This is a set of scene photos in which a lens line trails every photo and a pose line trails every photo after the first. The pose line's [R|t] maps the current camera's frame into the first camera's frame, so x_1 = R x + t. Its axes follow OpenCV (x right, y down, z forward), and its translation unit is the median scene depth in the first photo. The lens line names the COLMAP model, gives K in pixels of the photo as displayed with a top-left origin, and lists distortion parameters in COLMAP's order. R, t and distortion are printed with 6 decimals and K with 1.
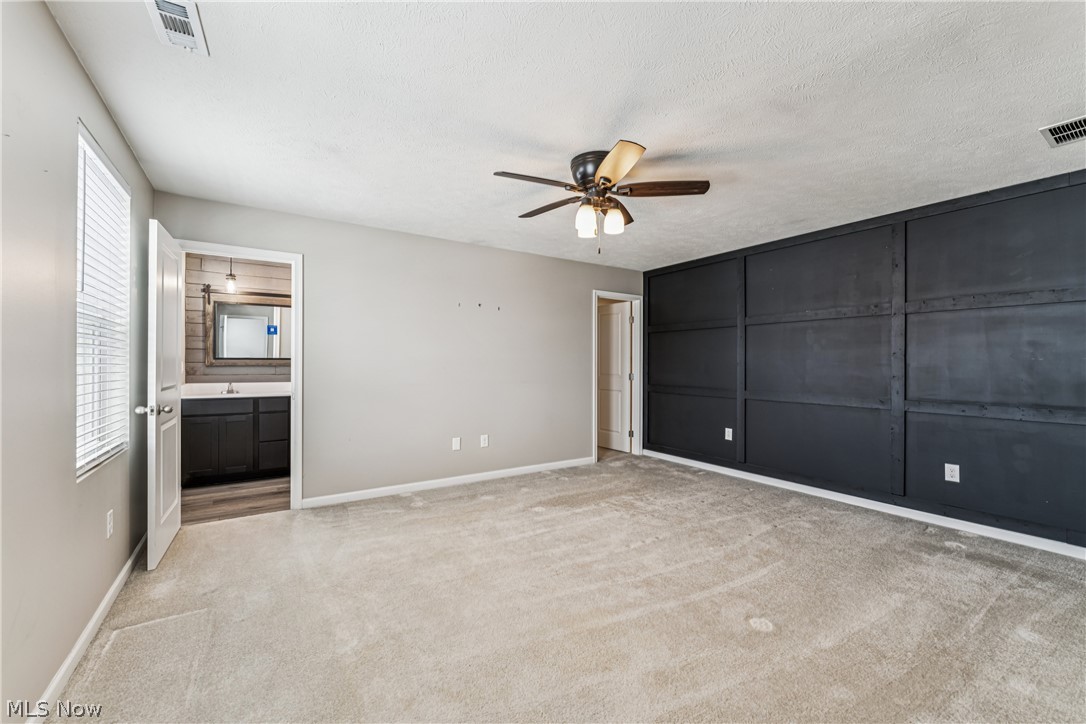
lens RADIAL K [[447.8, 0, 537.8], [0, 447.8, 357.0], [0, 0, 1]] dist [0.000741, -0.000079]
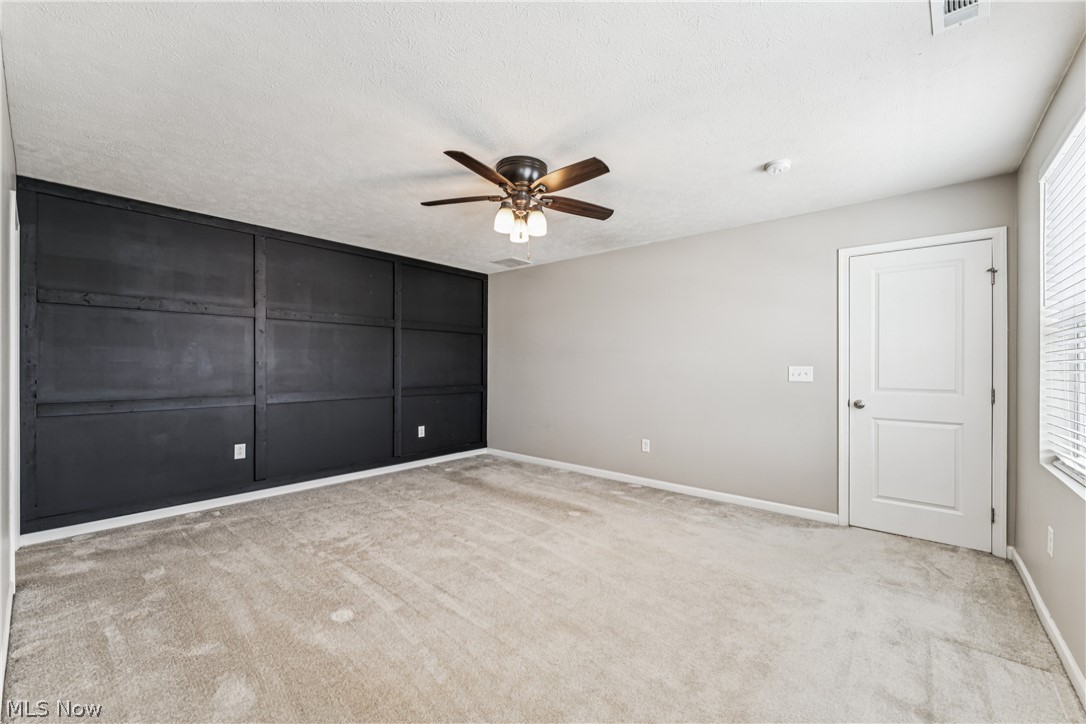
lens RADIAL K [[429.5, 0, 541.9], [0, 429.5, 365.1], [0, 0, 1]] dist [-0.000815, -0.000080]
pose [[-0.274856, -0.003447, 0.961479, -0.601332], [-0.010395, 0.999946, 0.000613, 0.015527], [-0.961429, -0.009826, -0.274877, 0.914783]]
